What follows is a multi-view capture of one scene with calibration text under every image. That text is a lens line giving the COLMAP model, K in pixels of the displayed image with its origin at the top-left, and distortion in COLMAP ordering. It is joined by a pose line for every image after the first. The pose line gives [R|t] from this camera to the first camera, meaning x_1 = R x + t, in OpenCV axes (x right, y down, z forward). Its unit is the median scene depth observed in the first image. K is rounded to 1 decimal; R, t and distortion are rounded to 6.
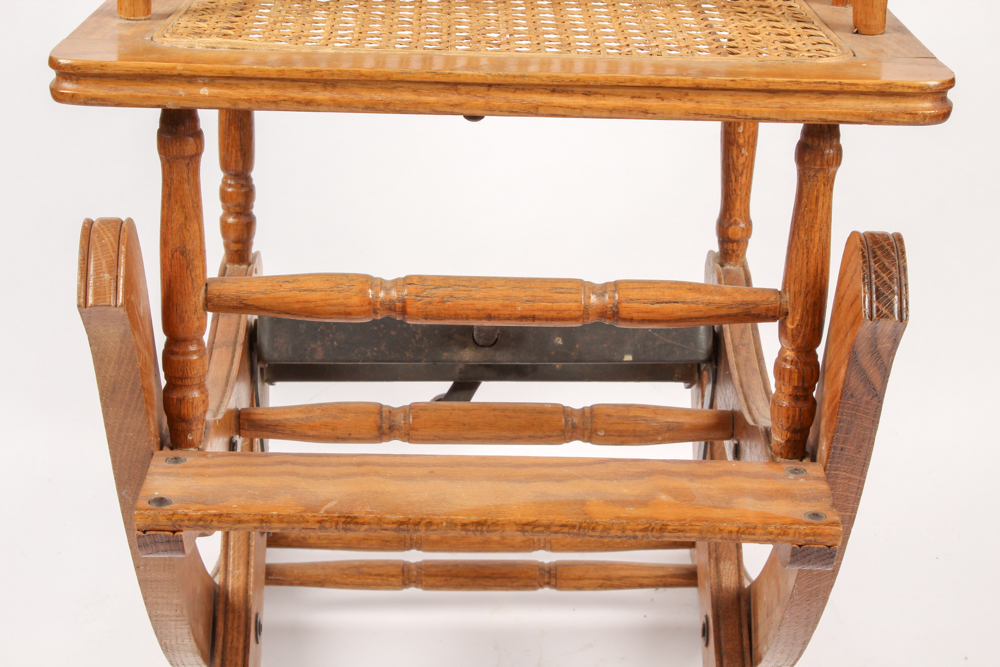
lens RADIAL K [[2209.5, 0, 490.0], [0, 2209.5, 336.0], [0, 0, 1]] dist [0.034365, 0.000000]
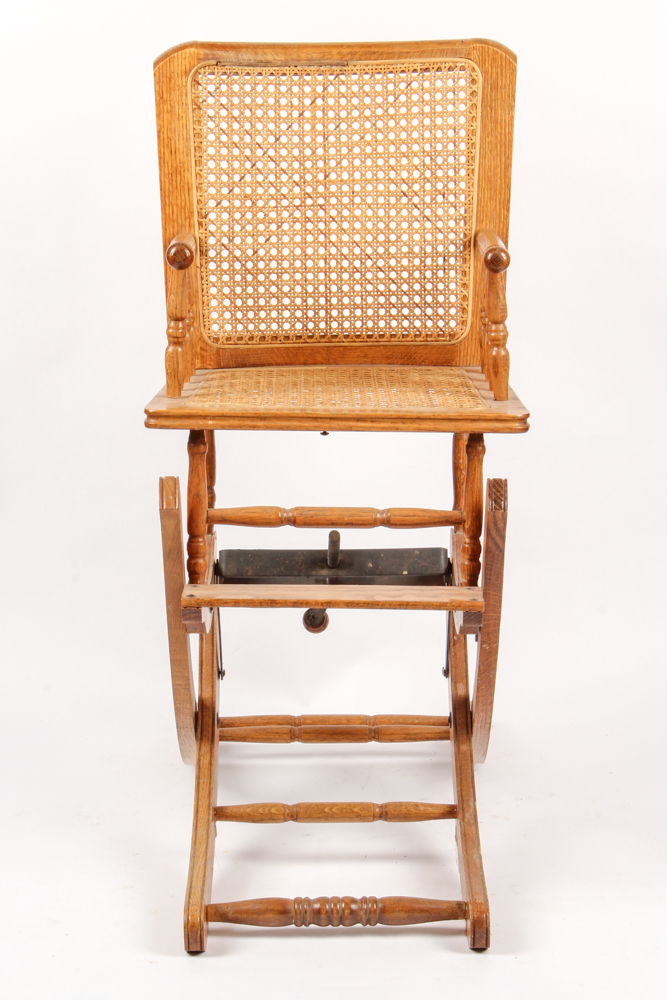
lens RADIAL K [[2619.9, 0, 322.7], [0, 2619.9, 498.5], [0, 0, 1]] dist [0.055755, 0.000000]
pose [[0.999788, -0.013146, -0.015837, 0.032046], [0.010383, 0.986506, -0.163397, 0.399057], [0.017772, 0.163198, 0.986433, -1.627143]]
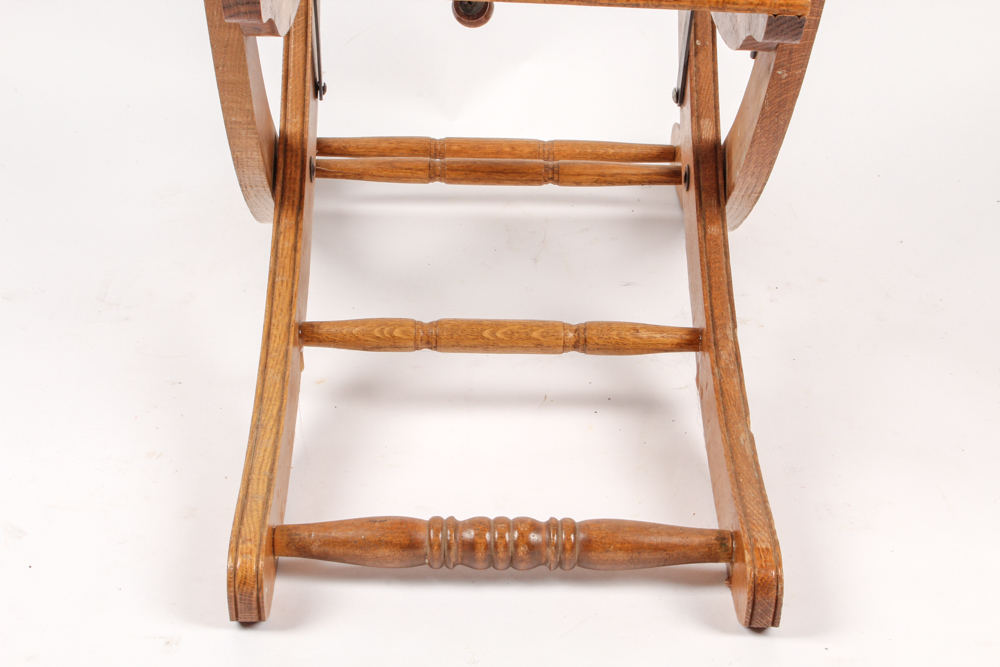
lens RADIAL K [[1909.6, 0, 476.1], [0, 1909.6, 349.2], [0, 0, 1]] dist [-0.012534, 0.000000]
pose [[0.999890, 0.014557, -0.002989, -0.014931], [-0.014259, 0.996455, 0.082914, 0.179585], [0.004185, -0.082862, 0.996552, -0.042502]]
